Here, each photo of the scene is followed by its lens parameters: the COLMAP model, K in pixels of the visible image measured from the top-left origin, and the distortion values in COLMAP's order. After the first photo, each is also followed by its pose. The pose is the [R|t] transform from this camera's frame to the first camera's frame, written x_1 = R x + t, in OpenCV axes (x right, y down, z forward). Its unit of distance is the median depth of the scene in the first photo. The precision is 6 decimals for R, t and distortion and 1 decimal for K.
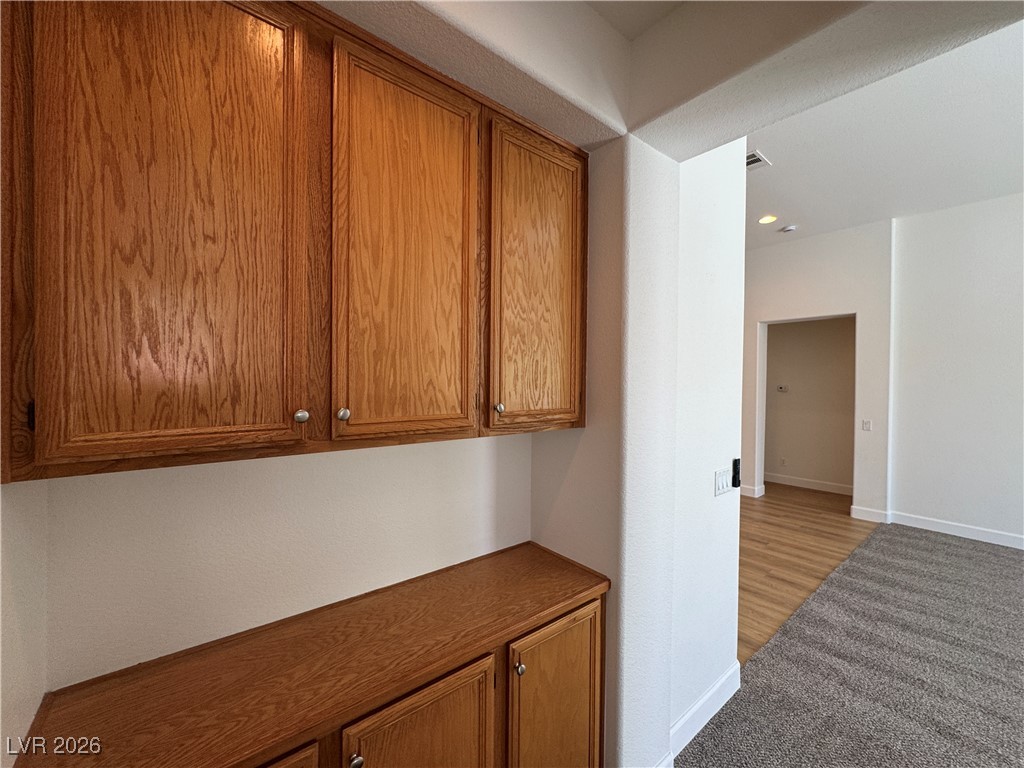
lens RADIAL K [[409.6, 0, 511.1], [0, 409.6, 384.6], [0, 0, 1]] dist [-0.001982, 0.000018]
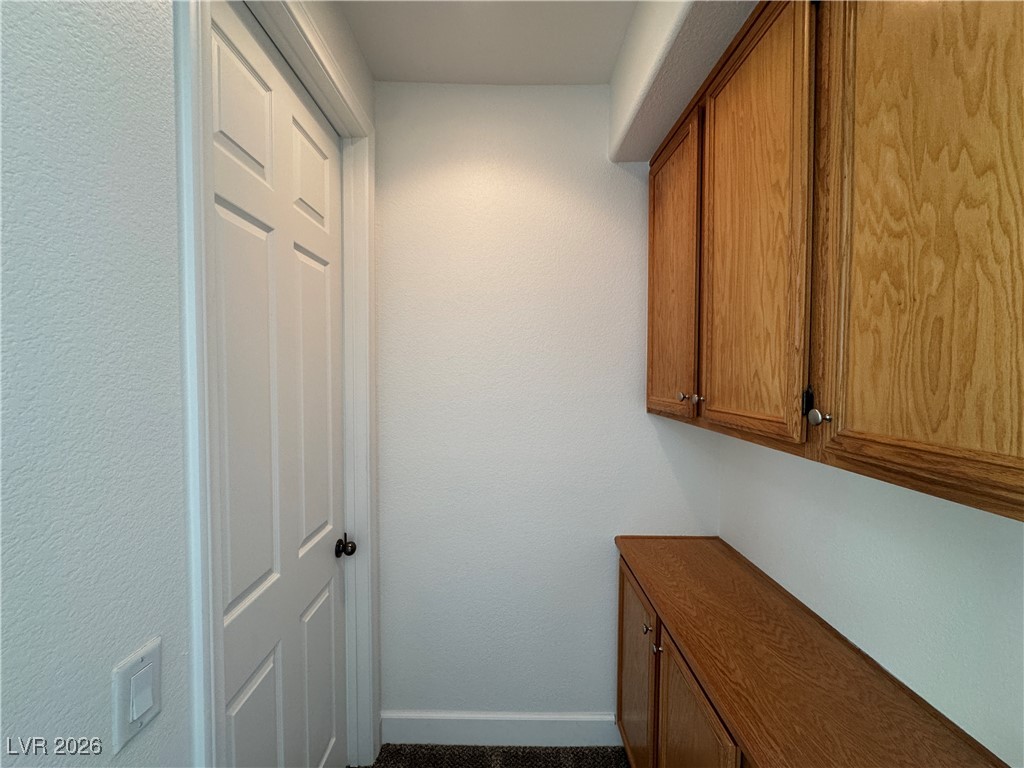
lens RADIAL K [[409.6, 0, 511.1], [0, 409.6, 384.6], [0, 0, 1]] dist [-0.001982, 0.000018]
pose [[-0.623968, 0.012055, -0.781357, 0.682539], [-0.021697, 0.999228, 0.032743, 0.000804], [0.781149, 0.037384, -0.623225, 0.996745]]
